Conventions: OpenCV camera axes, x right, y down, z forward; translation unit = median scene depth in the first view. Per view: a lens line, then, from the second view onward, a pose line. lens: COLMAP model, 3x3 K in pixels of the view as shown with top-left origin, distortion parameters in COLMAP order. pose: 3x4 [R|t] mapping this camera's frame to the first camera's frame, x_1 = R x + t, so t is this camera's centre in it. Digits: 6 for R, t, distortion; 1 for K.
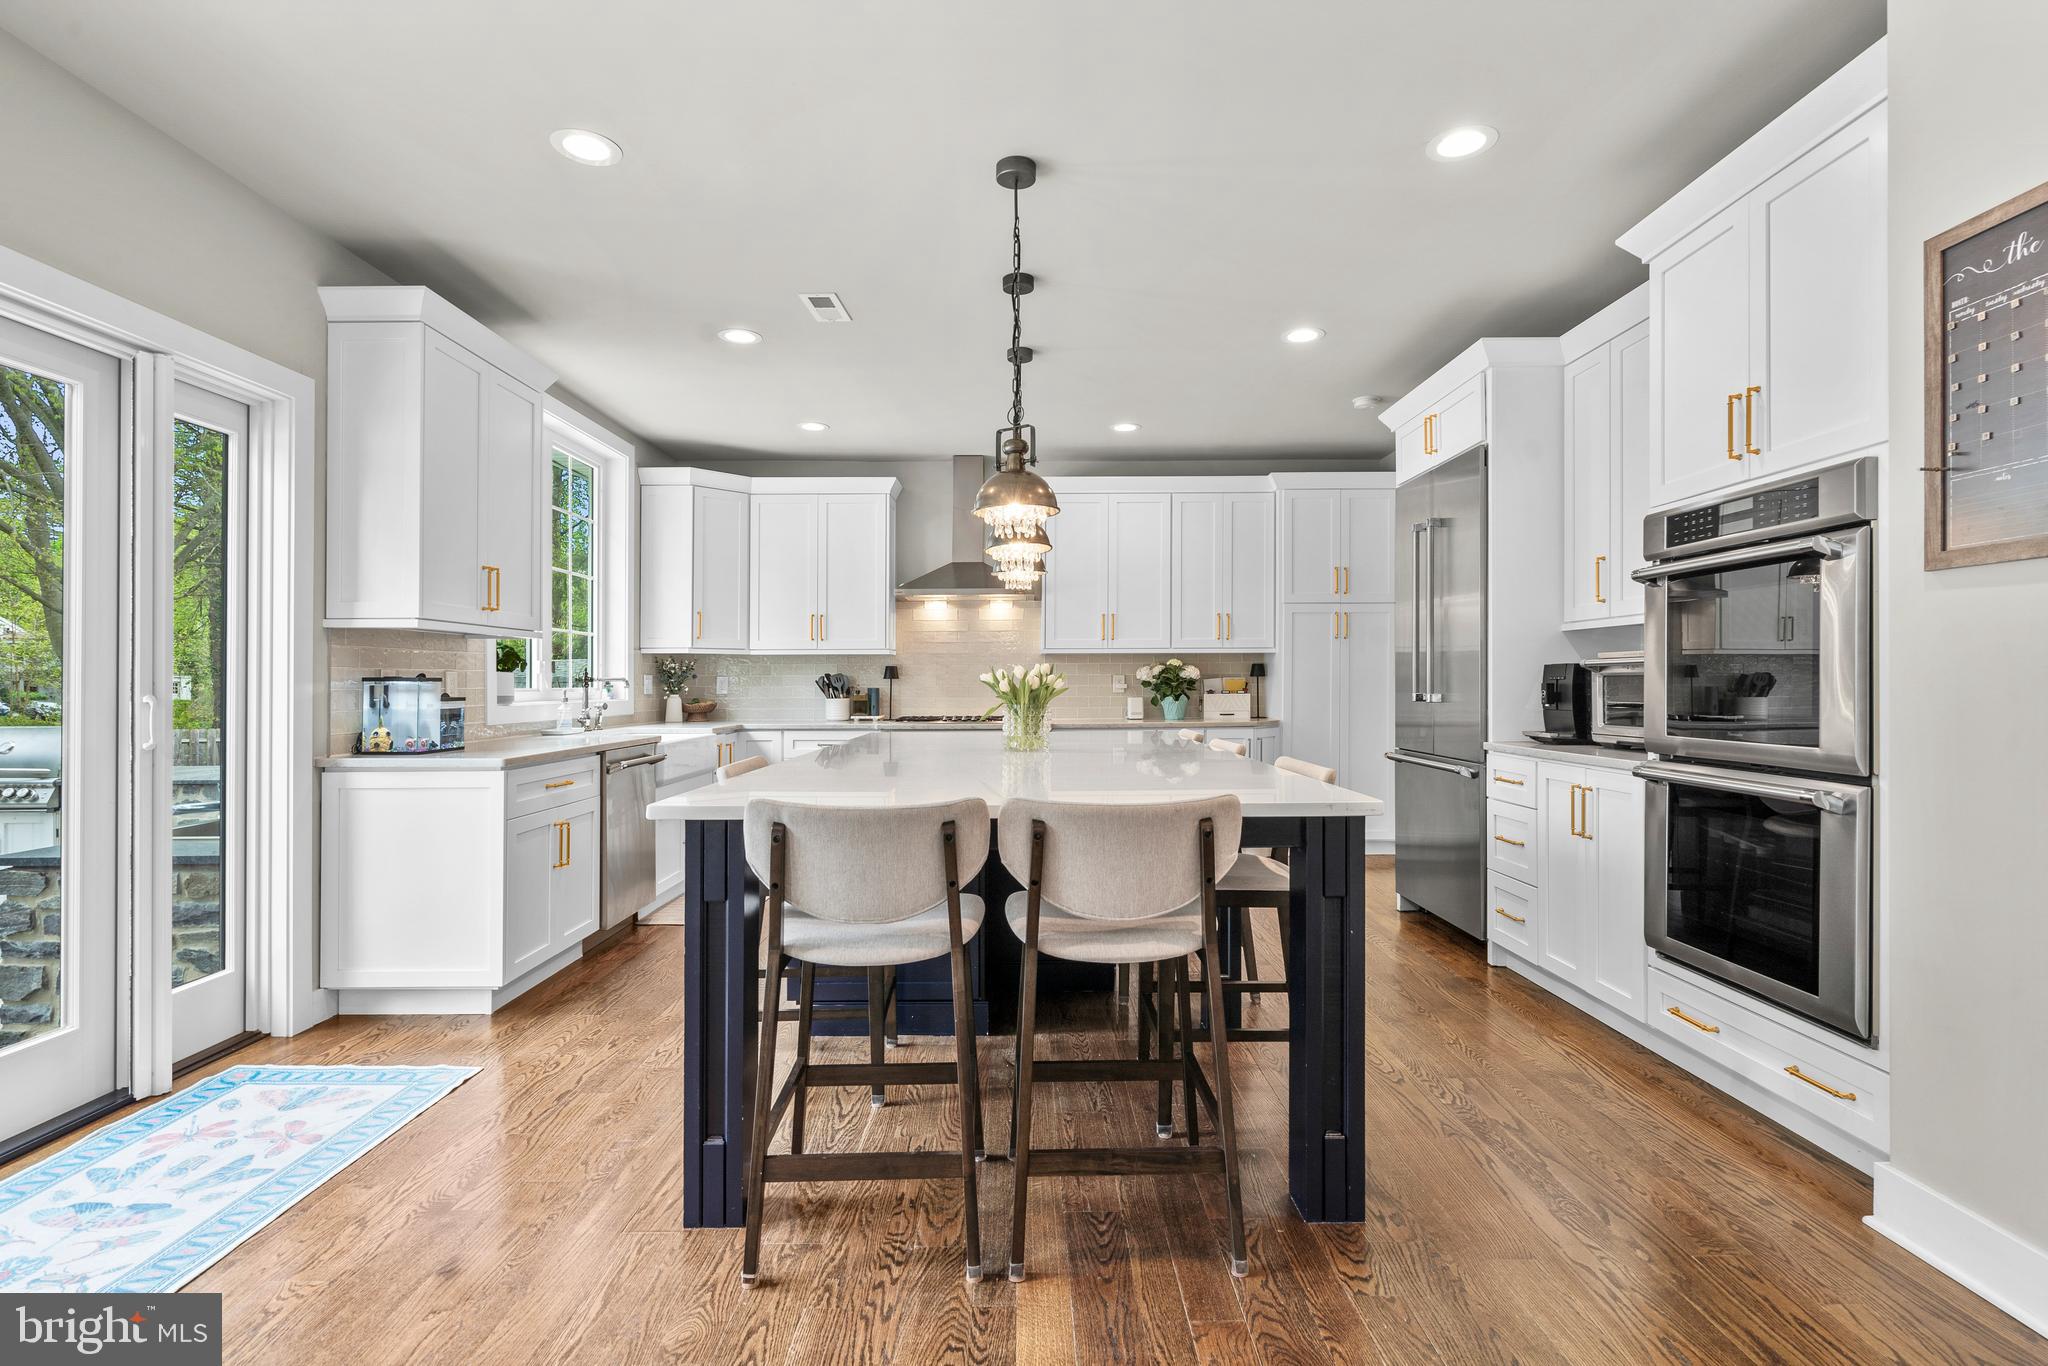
lens RADIAL K [[949.1, 0, 1017.0], [0, 949.1, 691.3], [0, 0, 1]] dist [-0.005149, 0.002381]
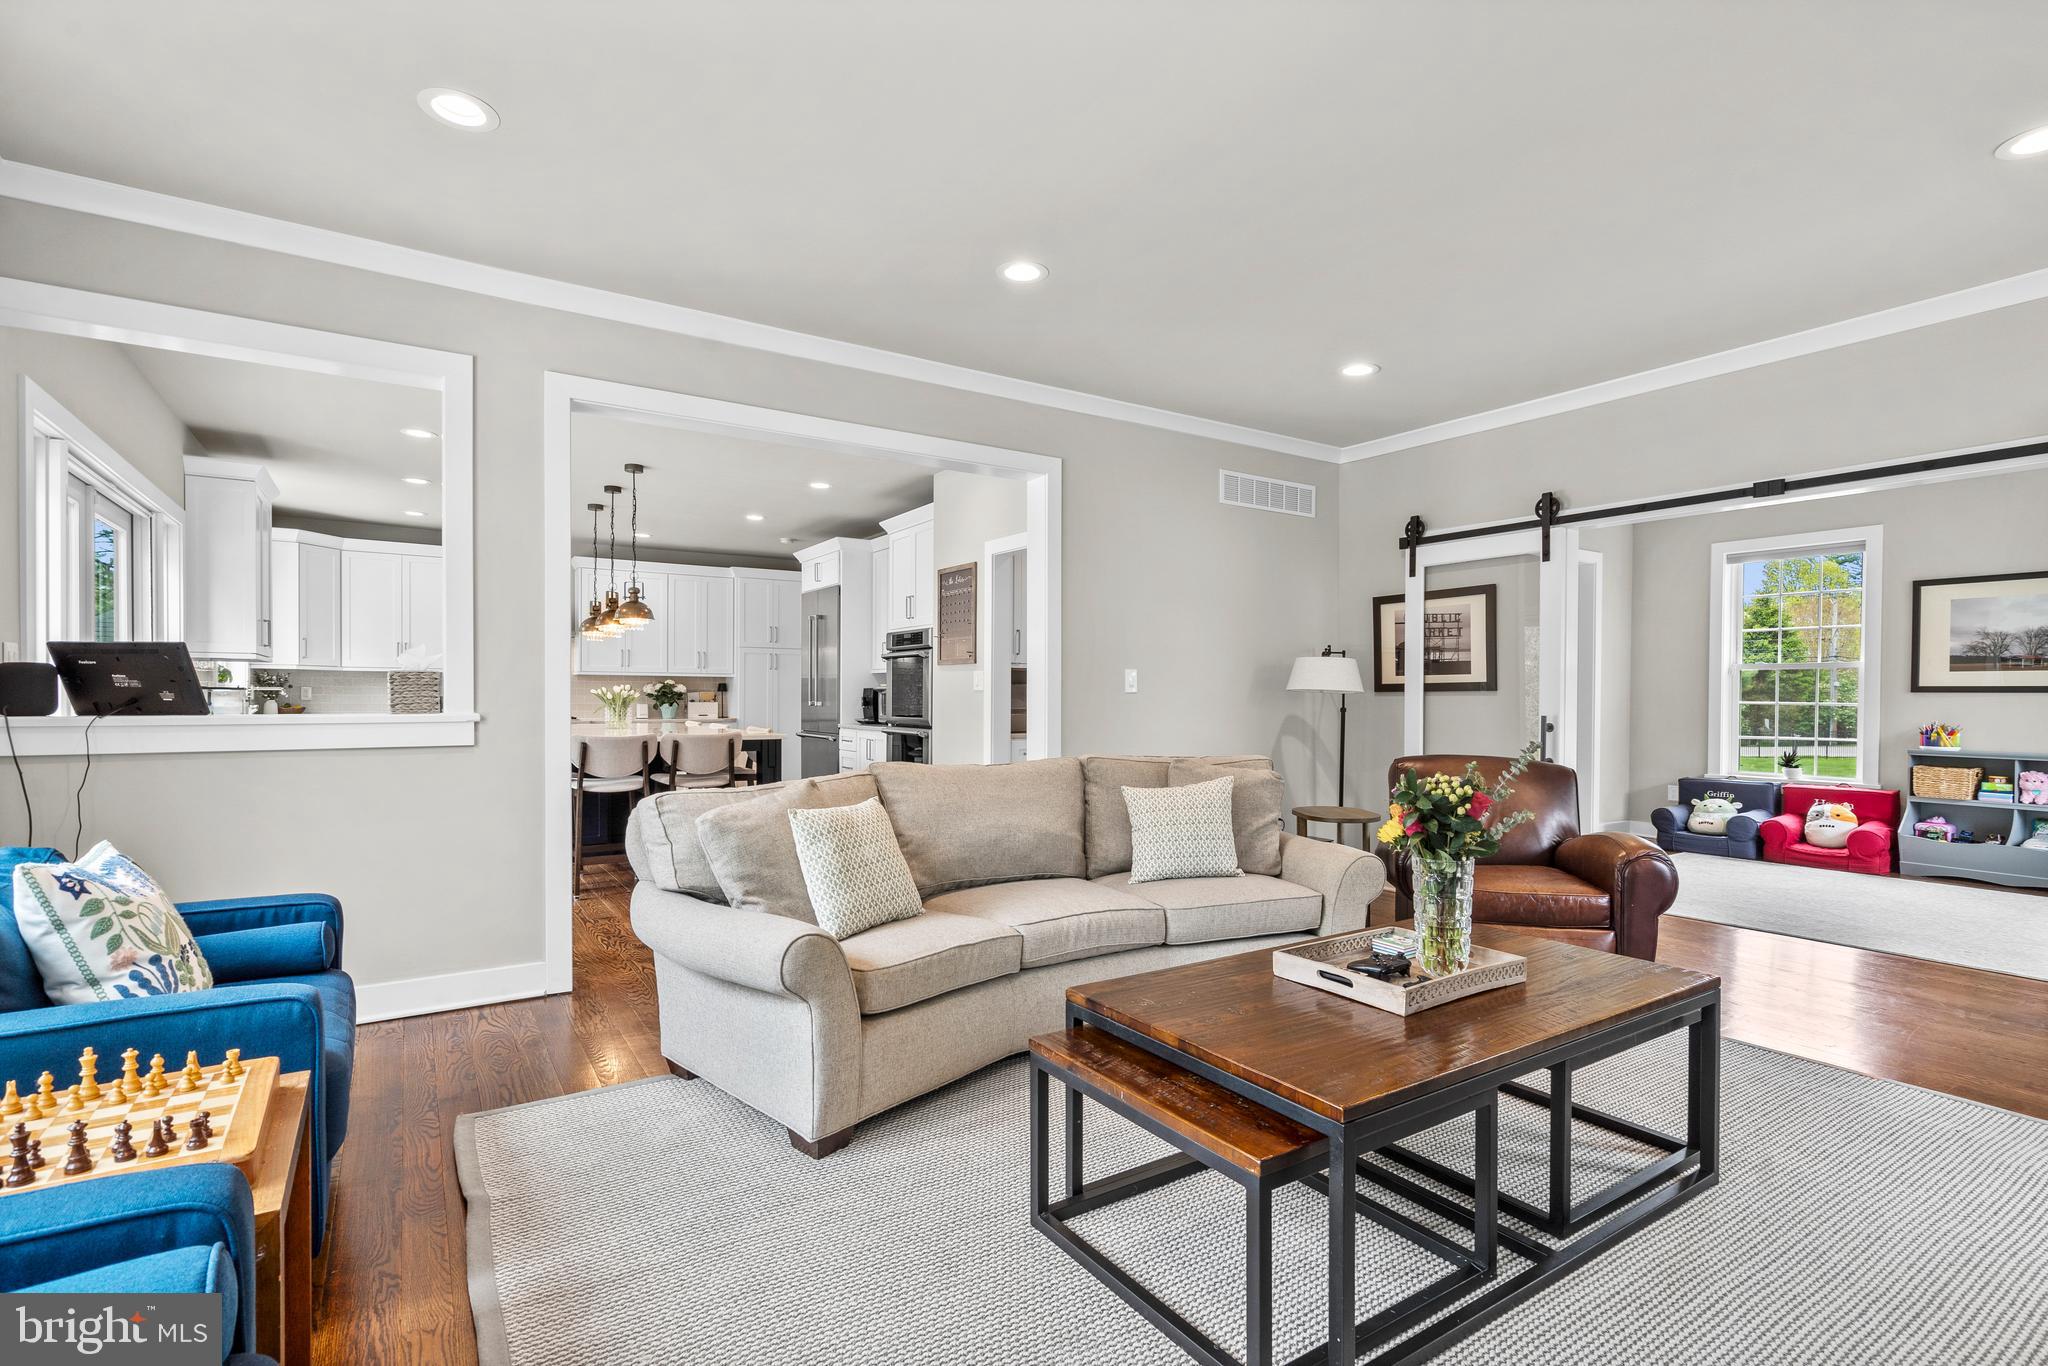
lens RADIAL K [[949.1, 0, 1009.3], [0, 949.1, 716.8], [0, 0, 1]] dist [-0.005149, 0.002381]
pose [[0.839956, -0.003407, 0.542643, -0.314689], [-0.004621, 0.999899, 0.013429, 0.005323], [-0.542634, -0.013787, 0.839856, -0.917620]]
